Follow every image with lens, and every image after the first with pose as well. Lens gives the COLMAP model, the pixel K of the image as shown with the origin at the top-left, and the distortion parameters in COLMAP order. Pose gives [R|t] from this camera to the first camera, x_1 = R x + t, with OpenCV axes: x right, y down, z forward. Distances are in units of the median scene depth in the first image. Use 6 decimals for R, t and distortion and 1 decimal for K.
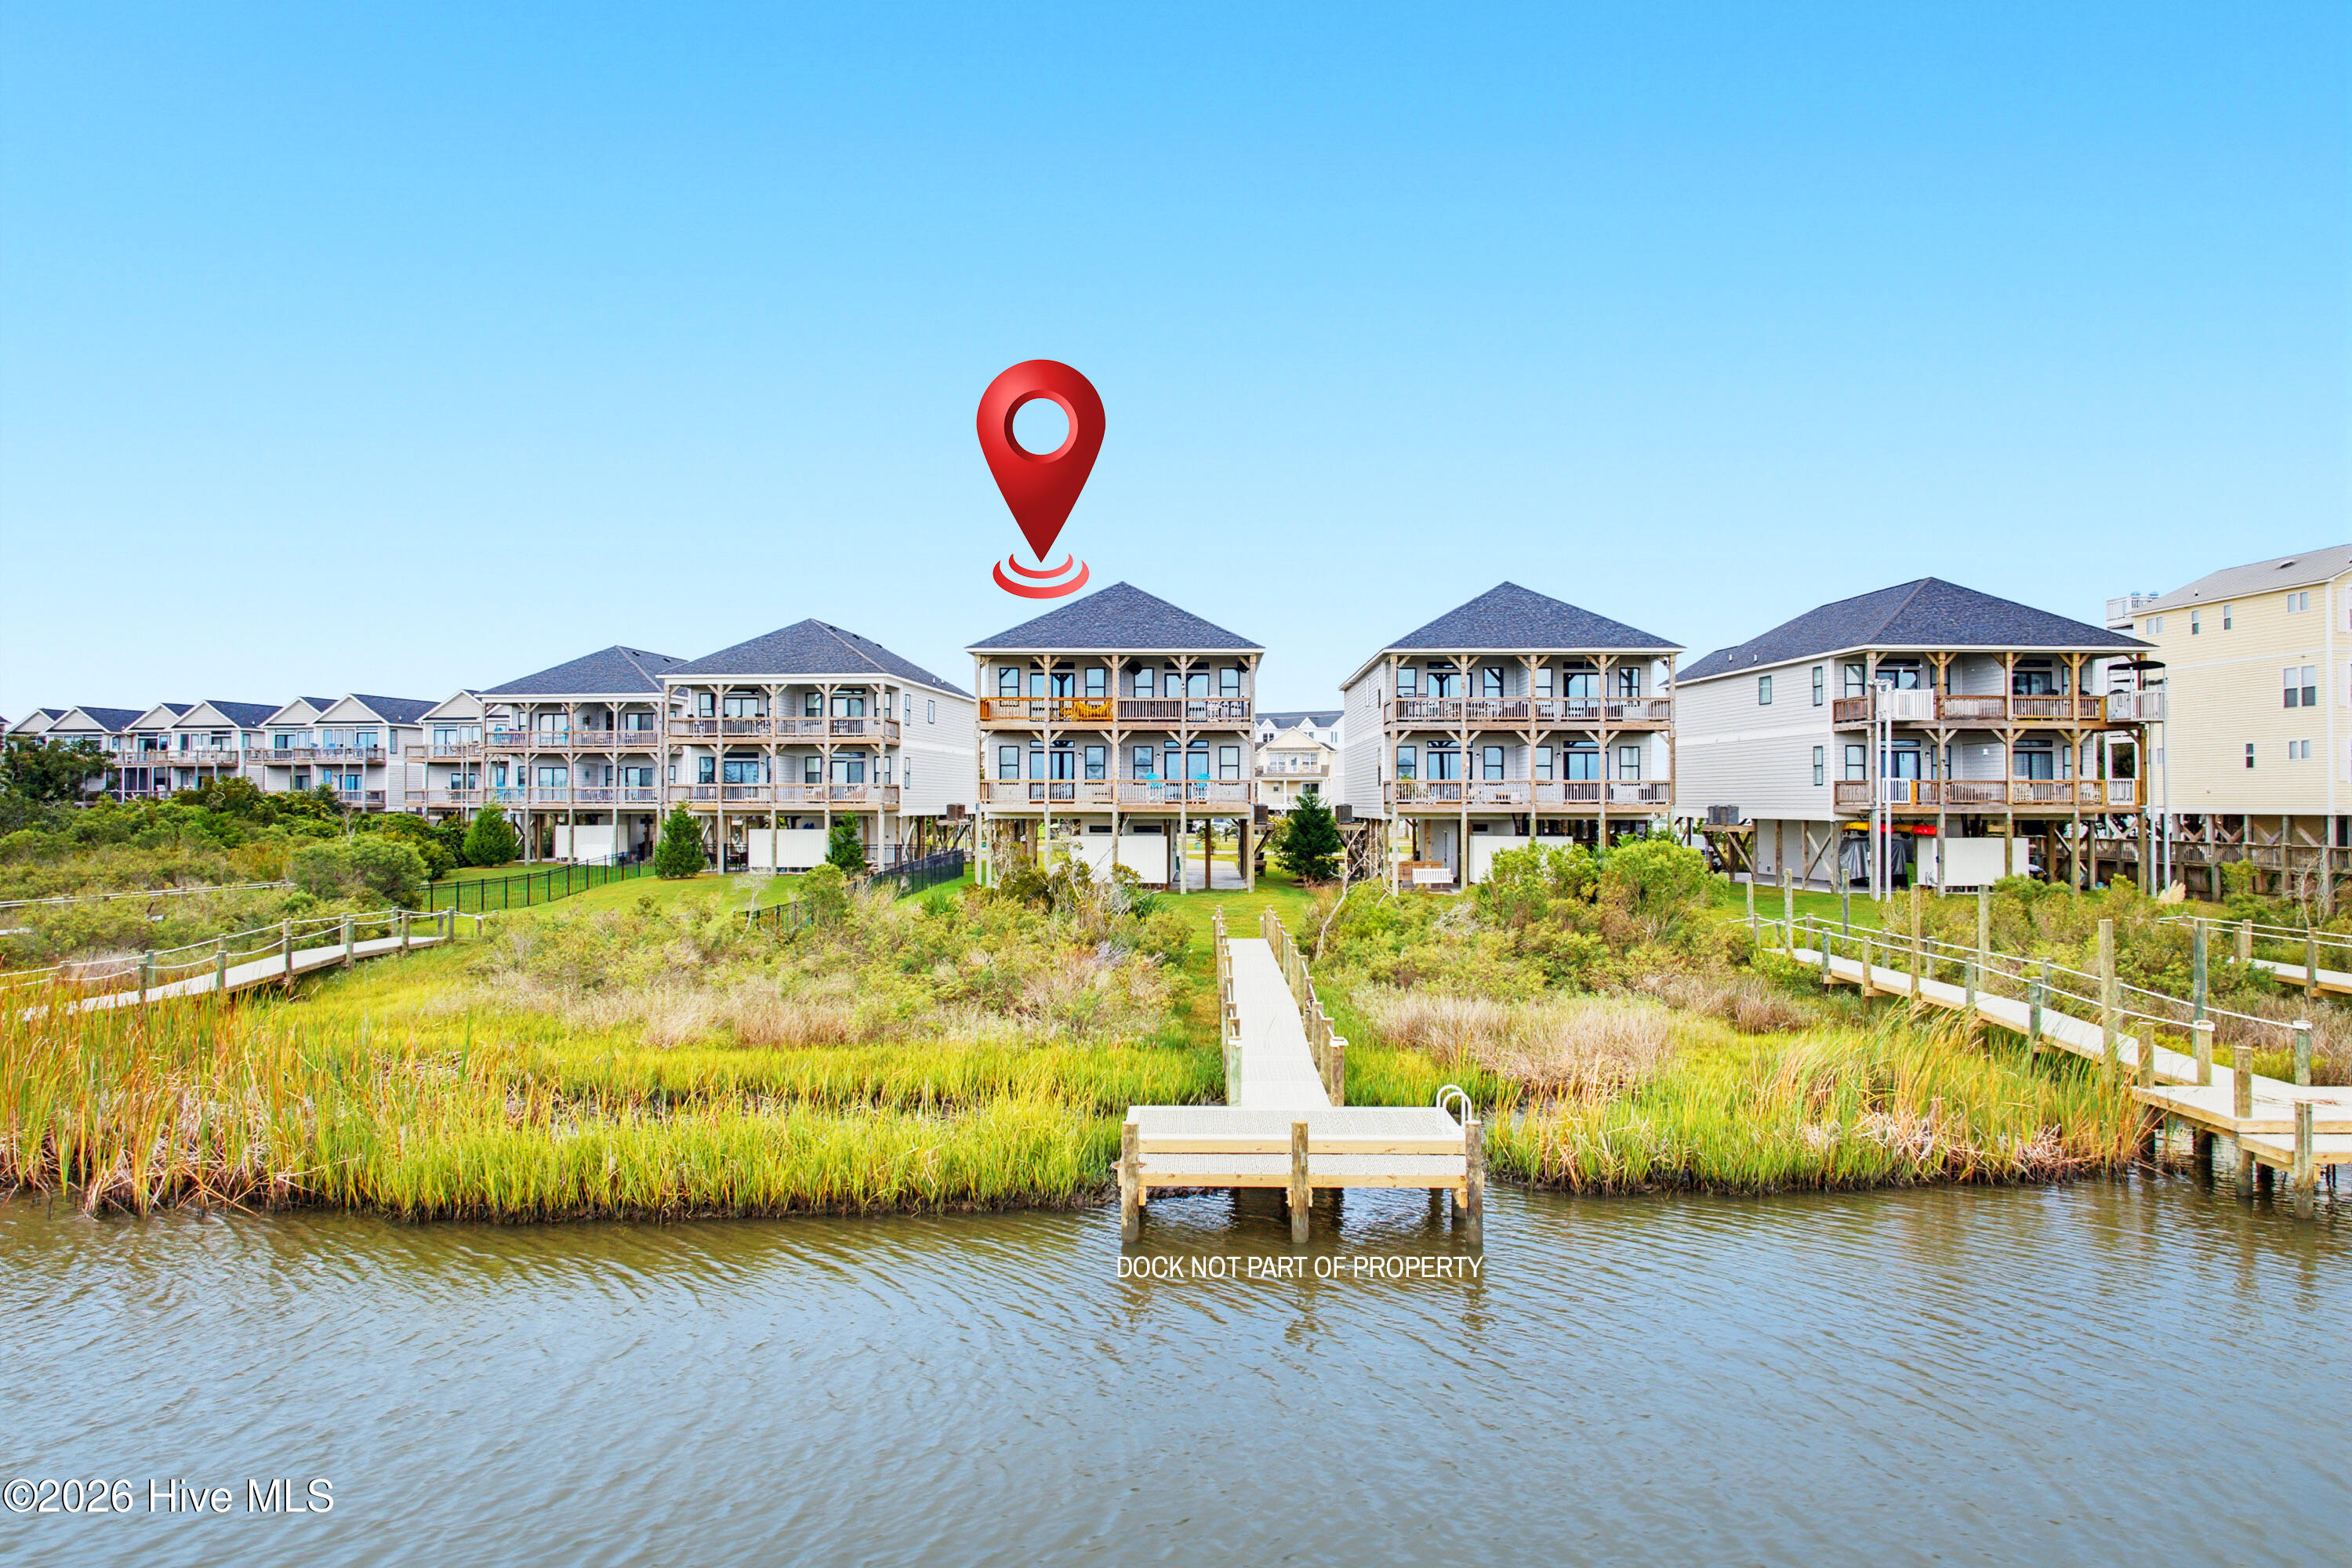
lens RADIAL K [[1635.2, 0, 1166.9], [0, 1635.2, 785.7], [0, 0, 1]] dist [-0.002812, -0.006082]
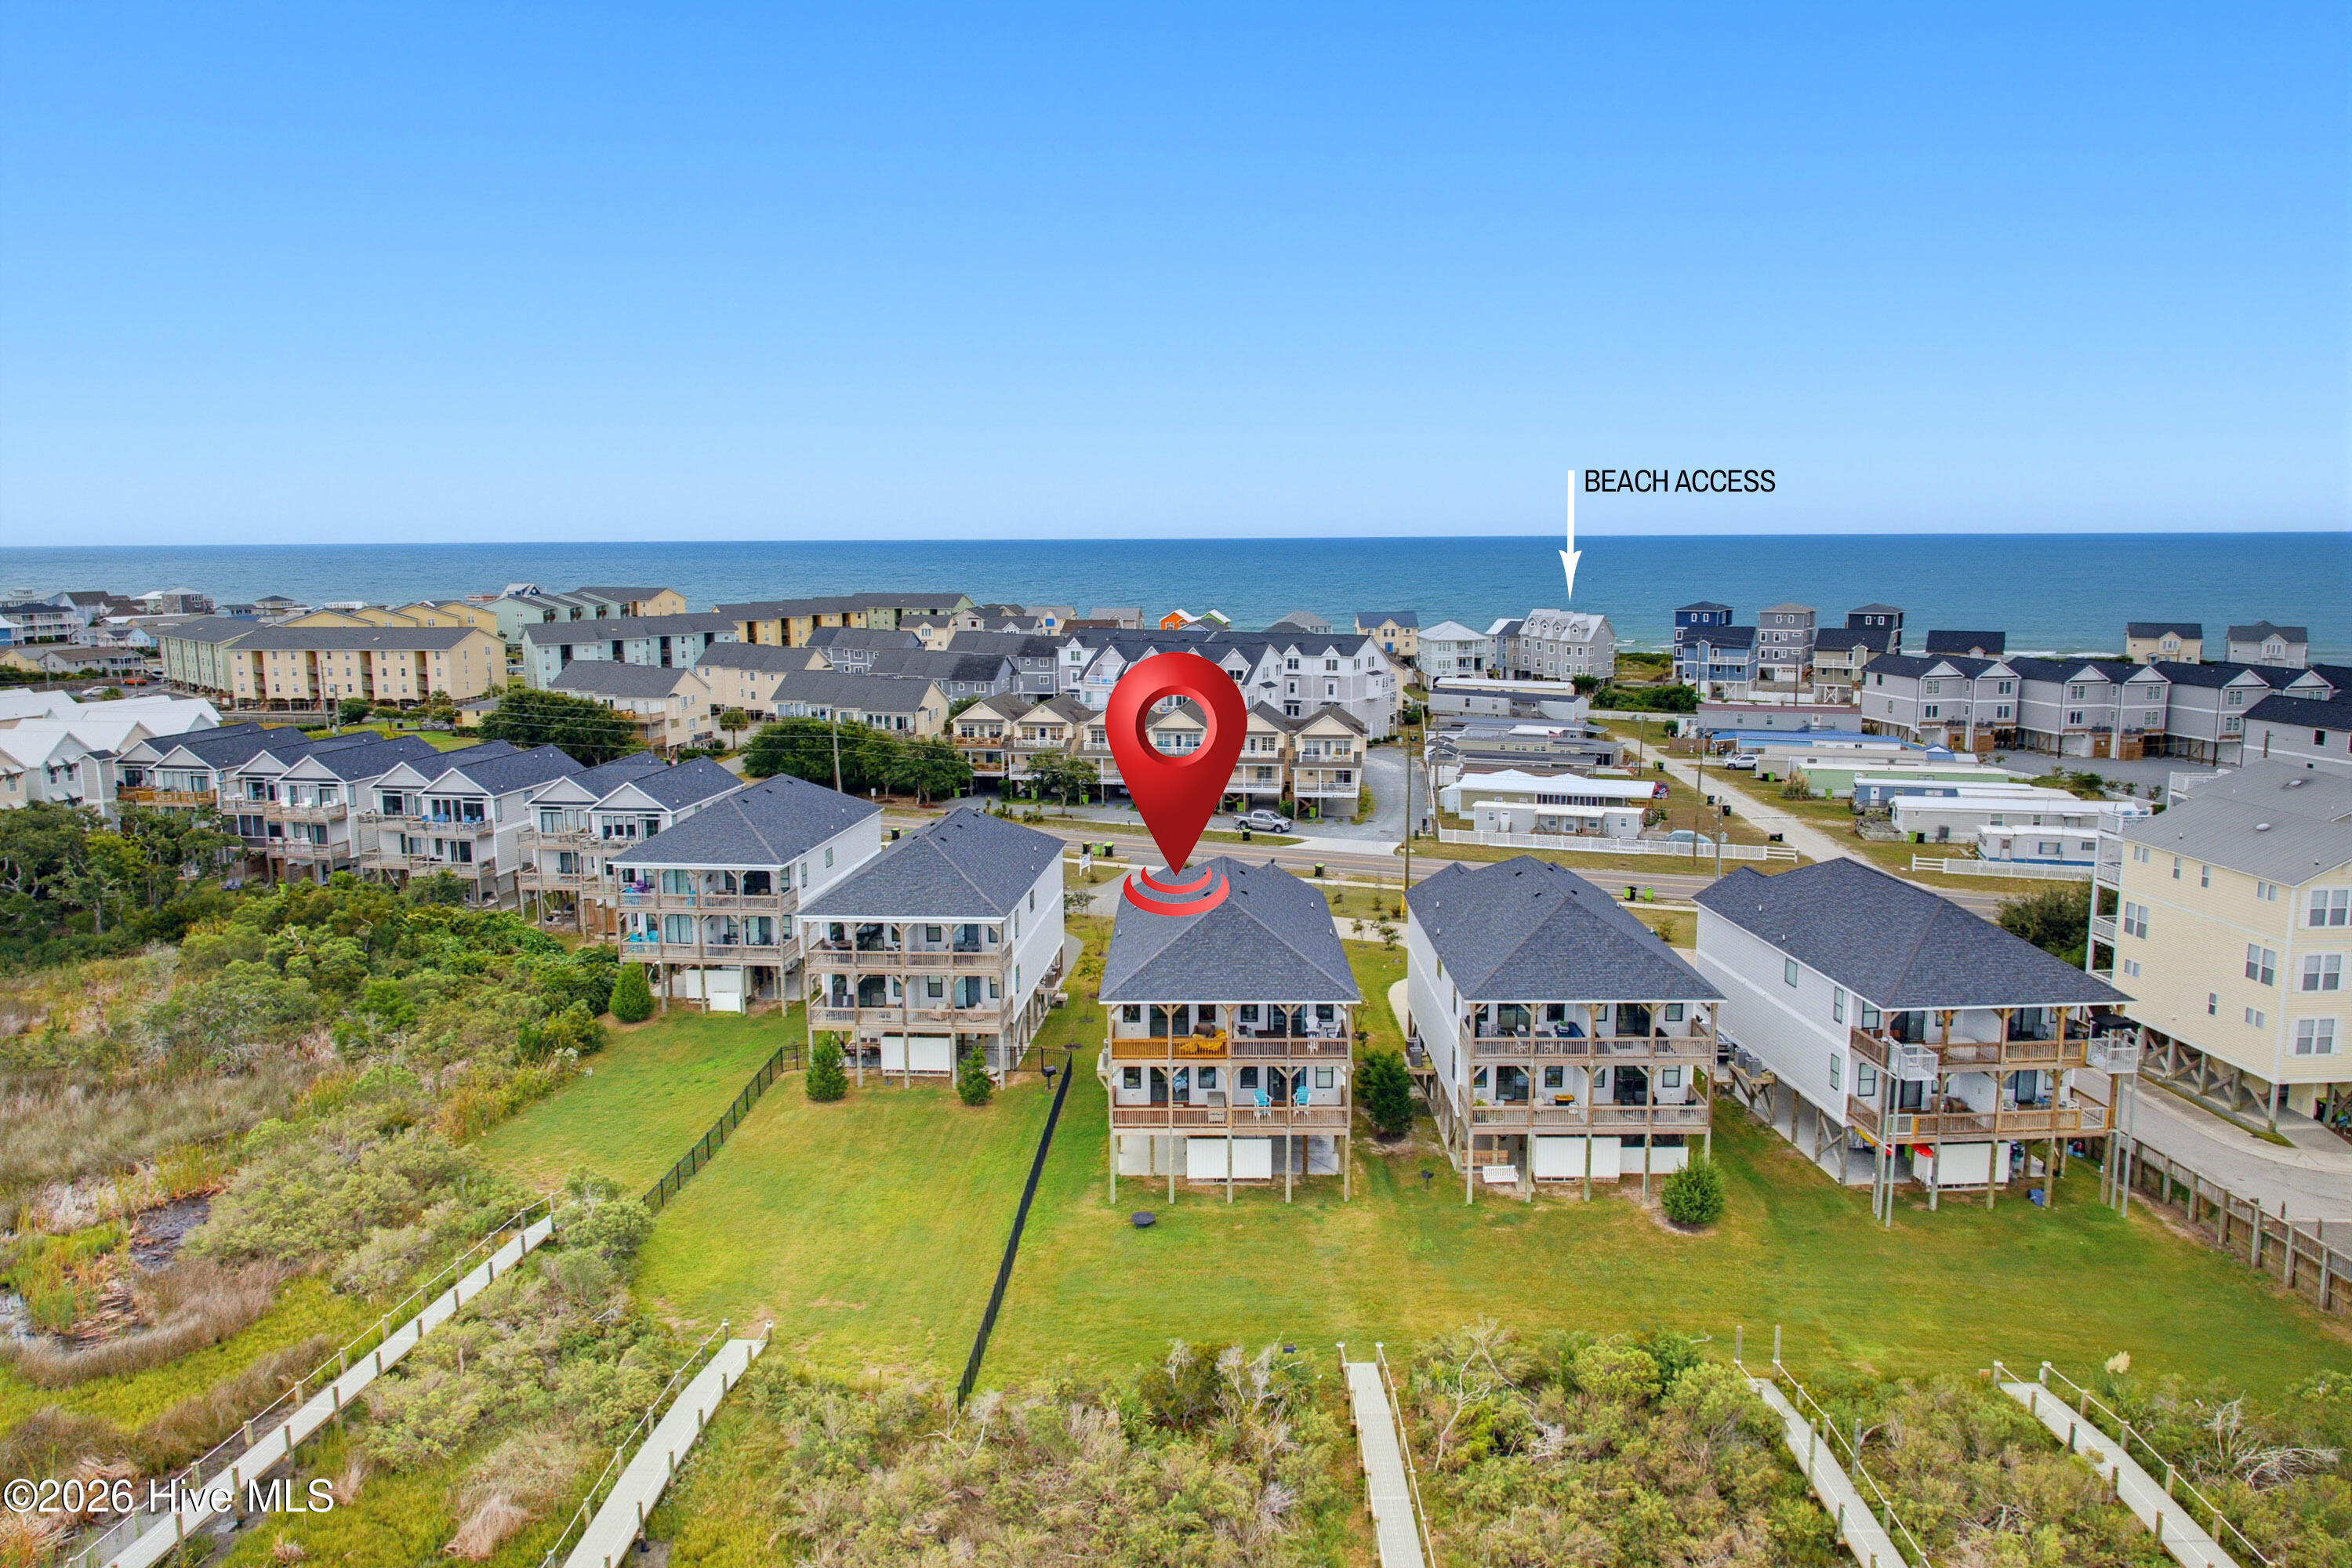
lens RADIAL K [[1635.2, 0, 1166.9], [0, 1635.2, 785.7], [0, 0, 1]] dist [-0.002812, -0.006082]
pose [[0.999962, -0.006627, 0.005712, -0.067635], [0.005592, 0.986247, 0.165182, -0.350087], [-0.006728, -0.165144, 0.986247, -0.088035]]
